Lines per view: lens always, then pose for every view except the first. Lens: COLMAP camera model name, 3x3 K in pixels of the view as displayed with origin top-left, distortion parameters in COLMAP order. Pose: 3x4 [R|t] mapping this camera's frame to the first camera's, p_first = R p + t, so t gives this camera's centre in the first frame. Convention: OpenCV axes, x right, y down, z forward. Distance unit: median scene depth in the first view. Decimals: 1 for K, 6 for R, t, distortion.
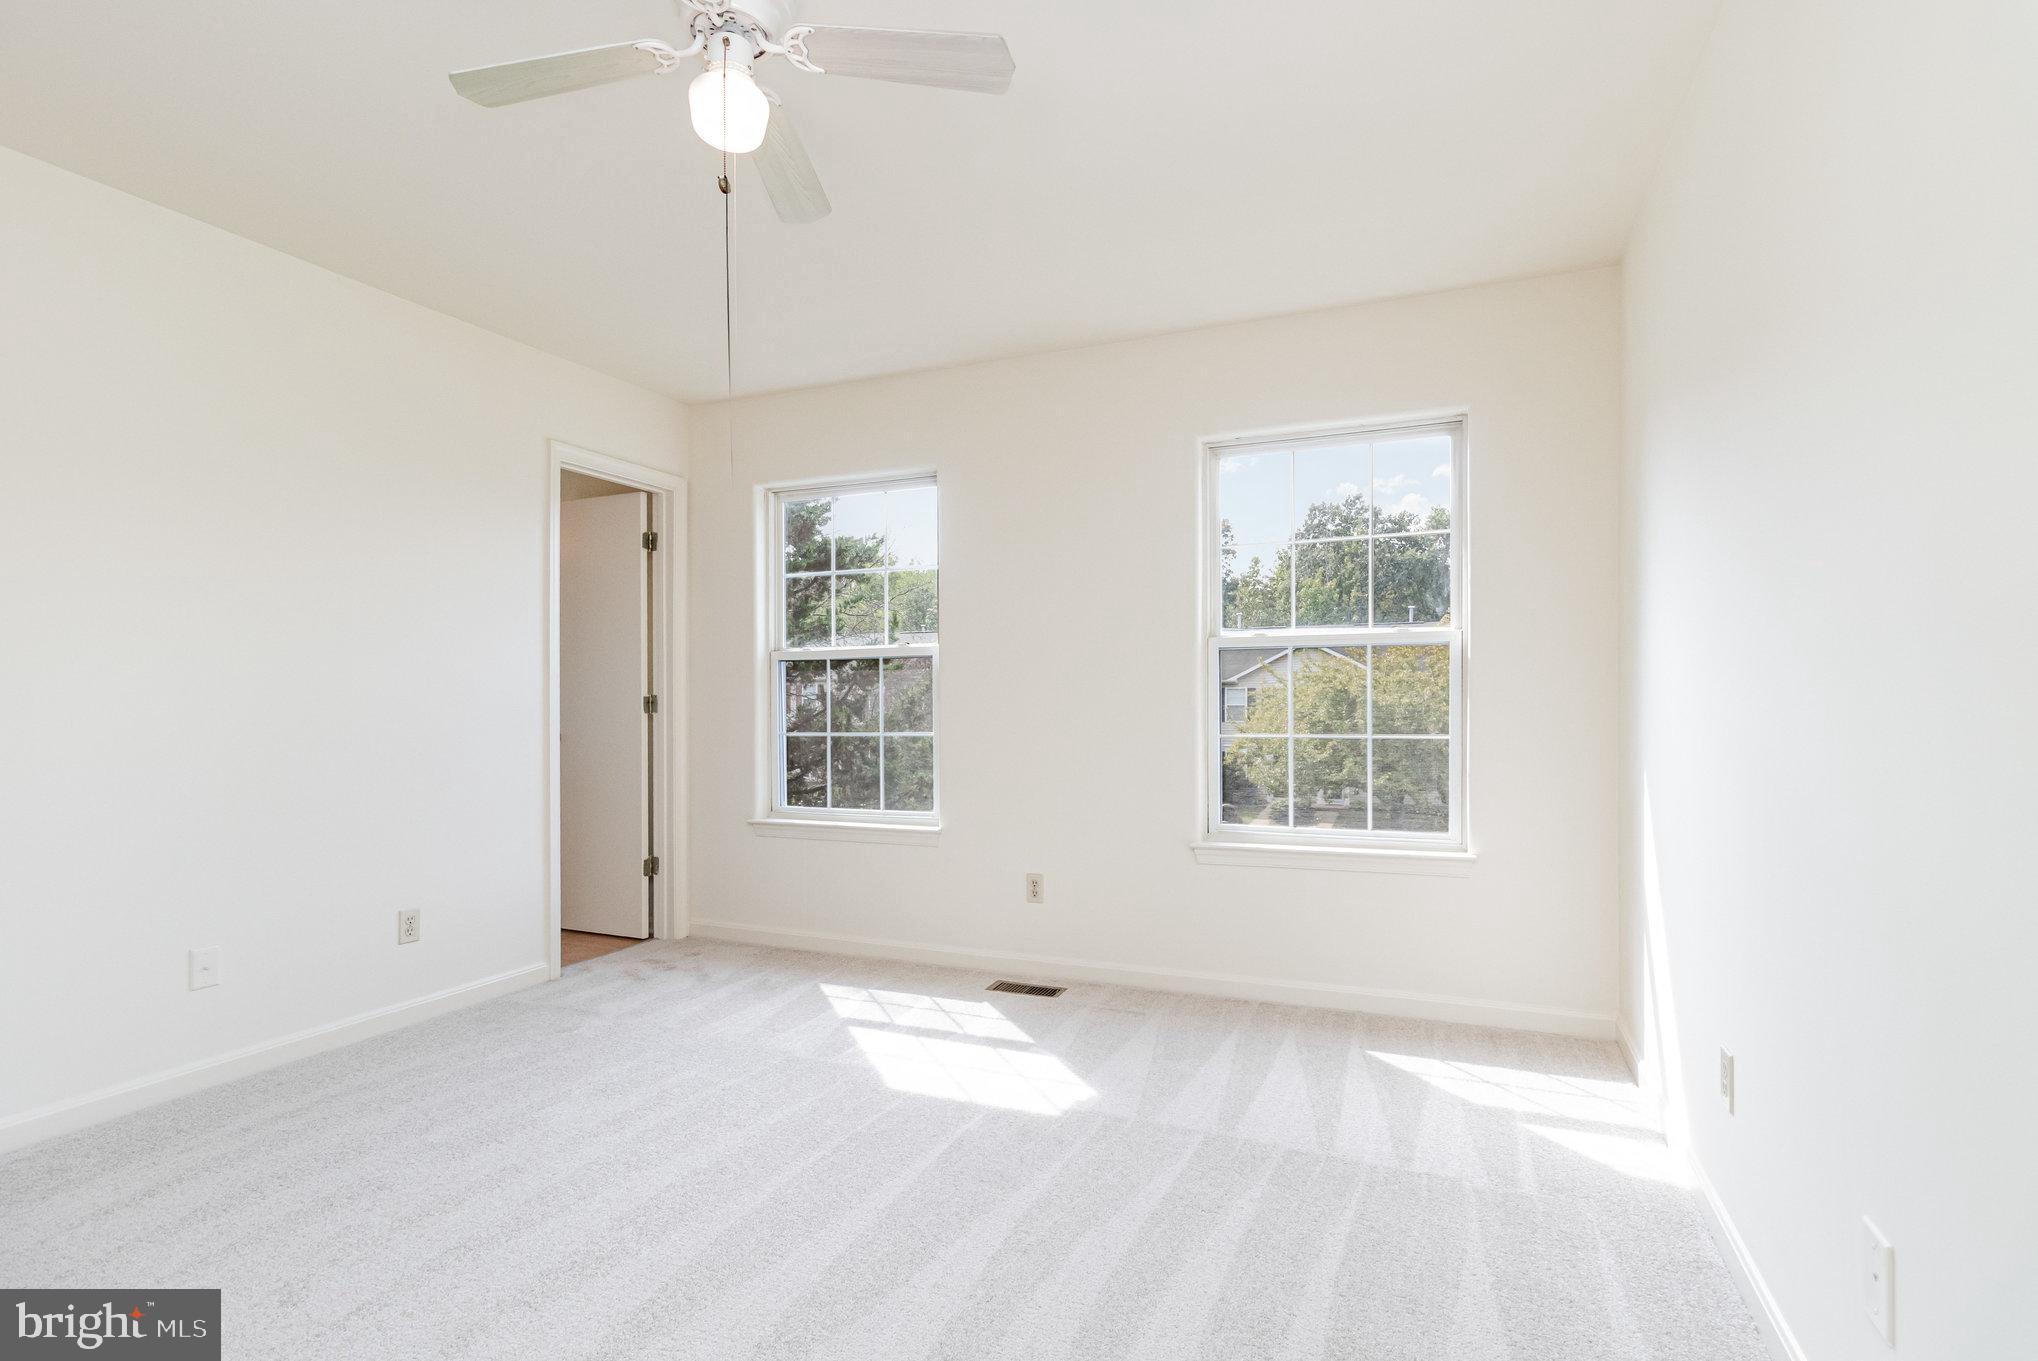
lens RADIAL K [[950.8, 0, 1029.7], [0, 950.8, 682.6], [0, 0, 1]] dist [-0.000361, -0.000079]
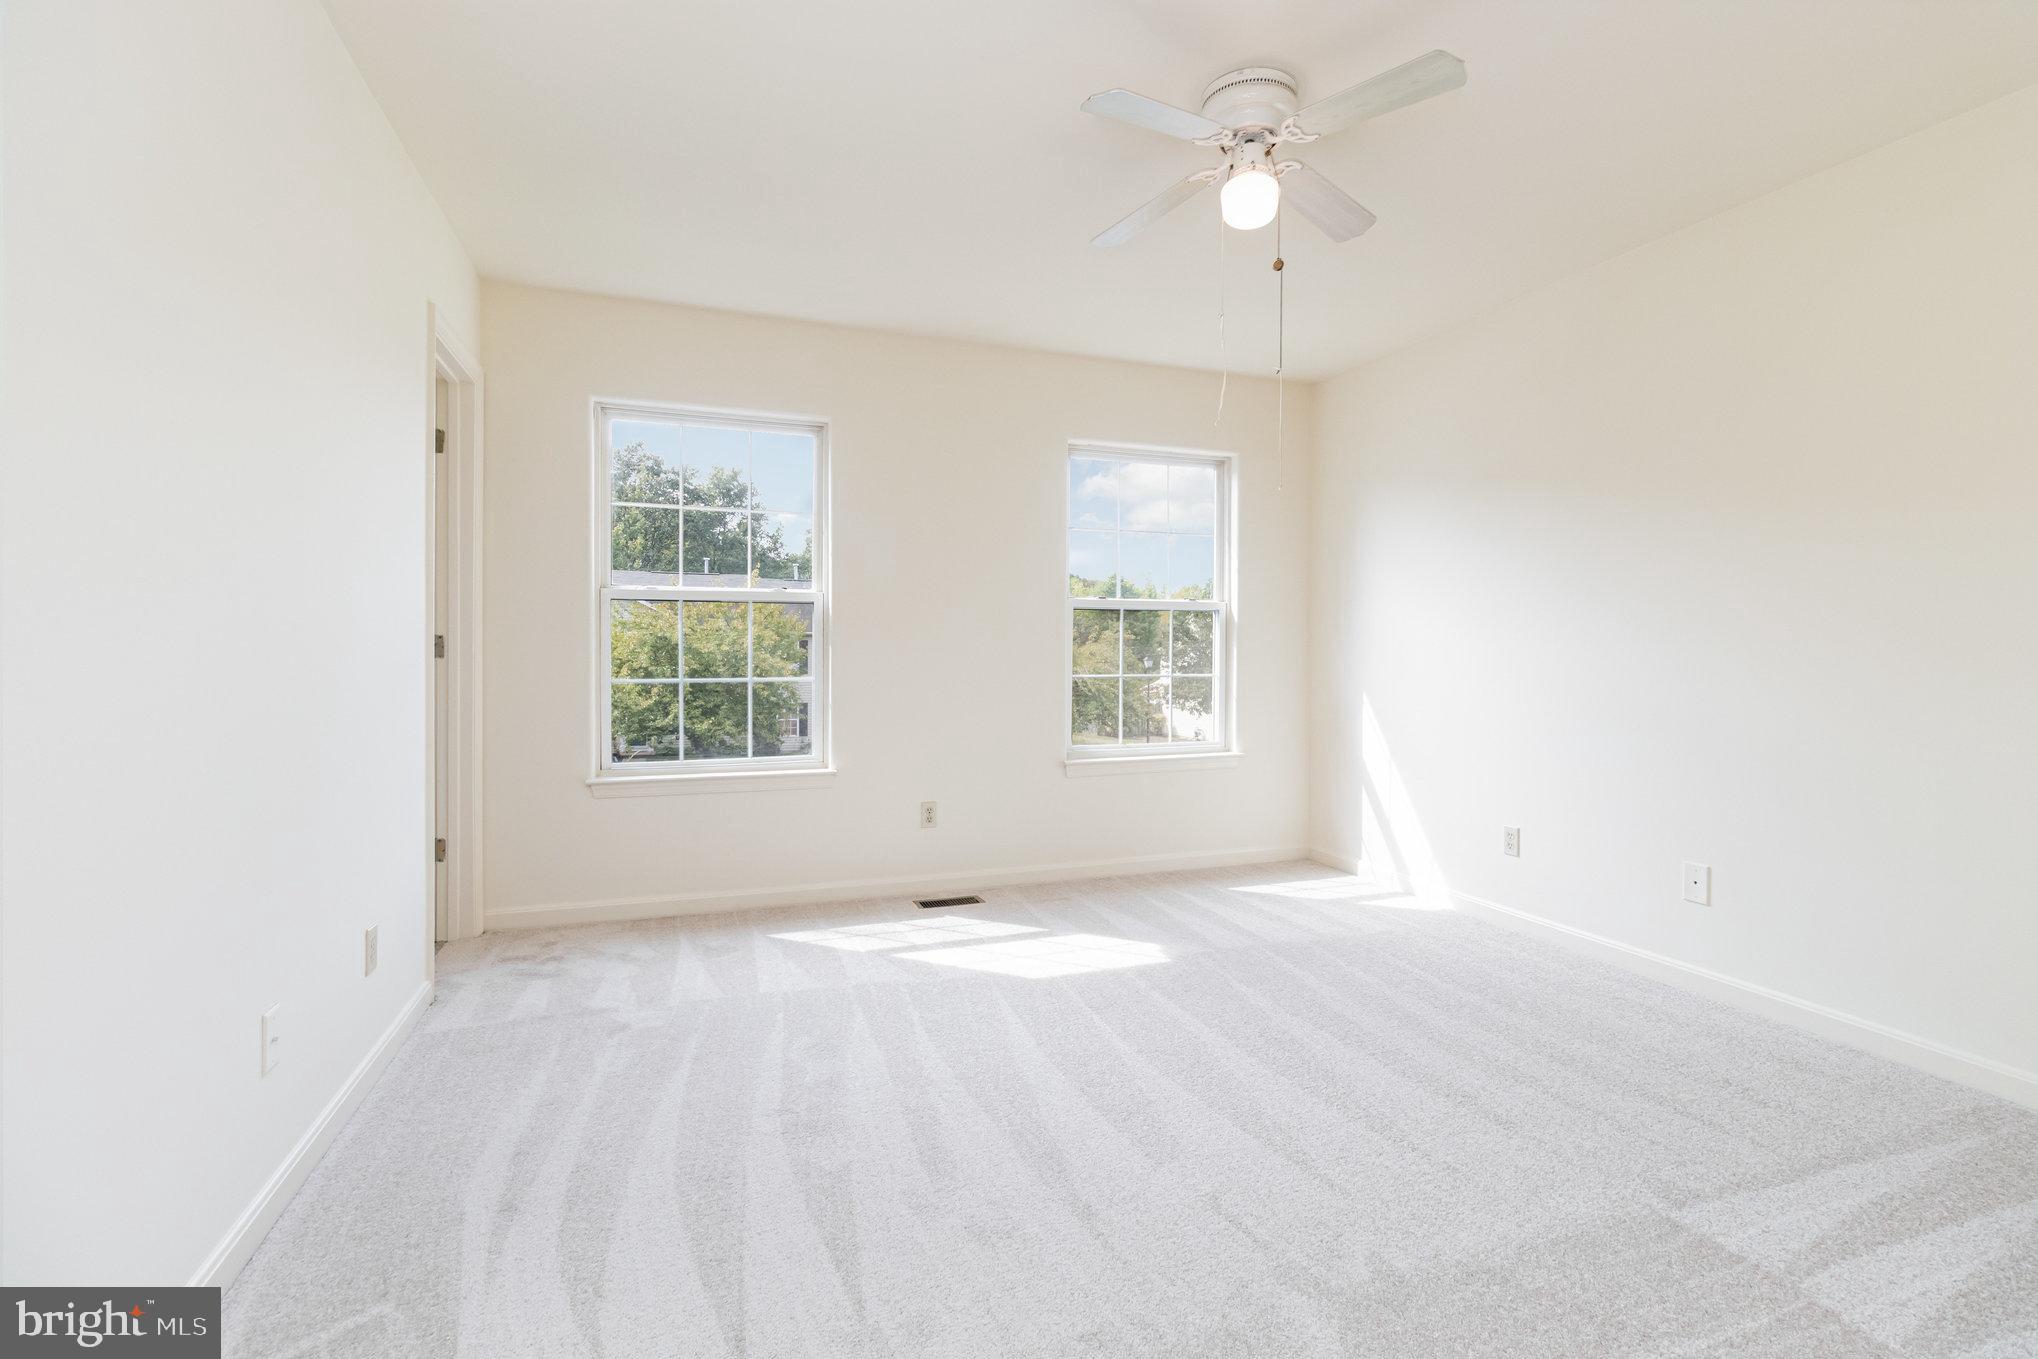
lens RADIAL K [[950.8, 0, 988.4], [0, 950.8, 613.9], [0, 0, 1]] dist [-0.000361, -0.000079]
pose [[0.744394, 0.029879, 0.667072, -0.625238], [-0.019390, 0.999544, -0.023133, 0.003834], [-0.667460, 0.004286, 0.744634, 0.104672]]
